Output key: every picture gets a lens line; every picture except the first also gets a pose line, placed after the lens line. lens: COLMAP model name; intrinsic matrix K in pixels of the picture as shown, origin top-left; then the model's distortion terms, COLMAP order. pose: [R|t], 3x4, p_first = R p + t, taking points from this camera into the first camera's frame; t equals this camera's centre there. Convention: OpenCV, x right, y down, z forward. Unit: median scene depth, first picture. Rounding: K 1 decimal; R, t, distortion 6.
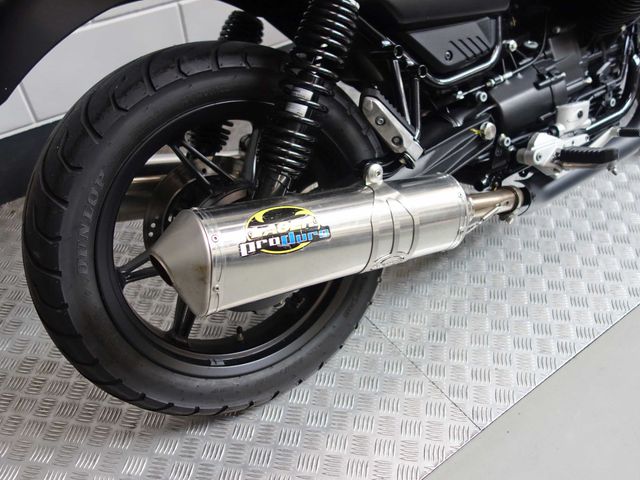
lens RADIAL K [[561.3, 0, 320.0], [0, 561.3, 240.0], [0, 0, 1]] dist [0.003920, -0.004497]
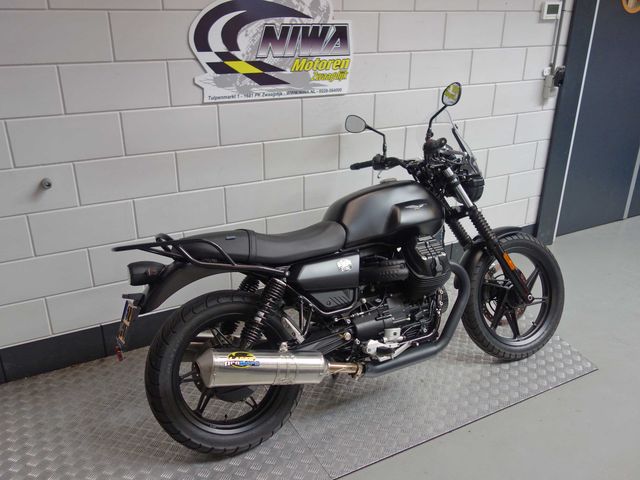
lens RADIAL K [[561.3, 0, 320.0], [0, 561.3, 240.0], [0, 0, 1]] dist [0.003920, -0.004497]
pose [[0.990991, 0.081569, -0.106222, 0.392615], [-0.114176, 0.929118, -0.351714, 0.250772], [0.070004, 0.360673, 0.930061, -1.240771]]
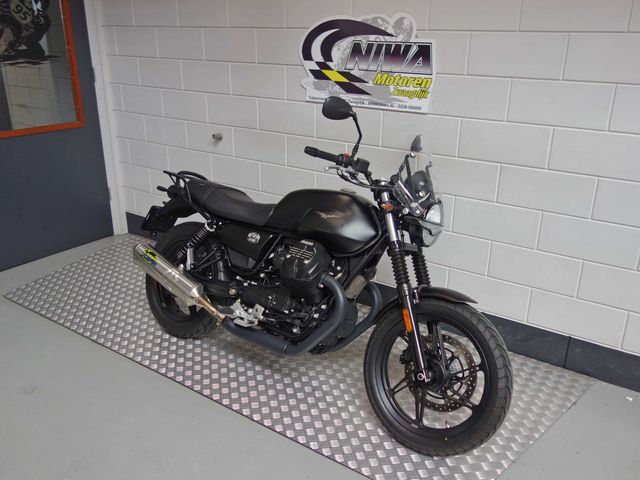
lens RADIAL K [[561.3, 0, 320.0], [0, 561.3, 240.0], [0, 0, 1]] dist [0.003920, -0.004497]
pose [[0.335671, 0.364646, -0.868538, 2.707751], [-0.662560, 0.746800, 0.057471, -0.818690], [0.669581, 0.556168, 0.492279, -0.208308]]
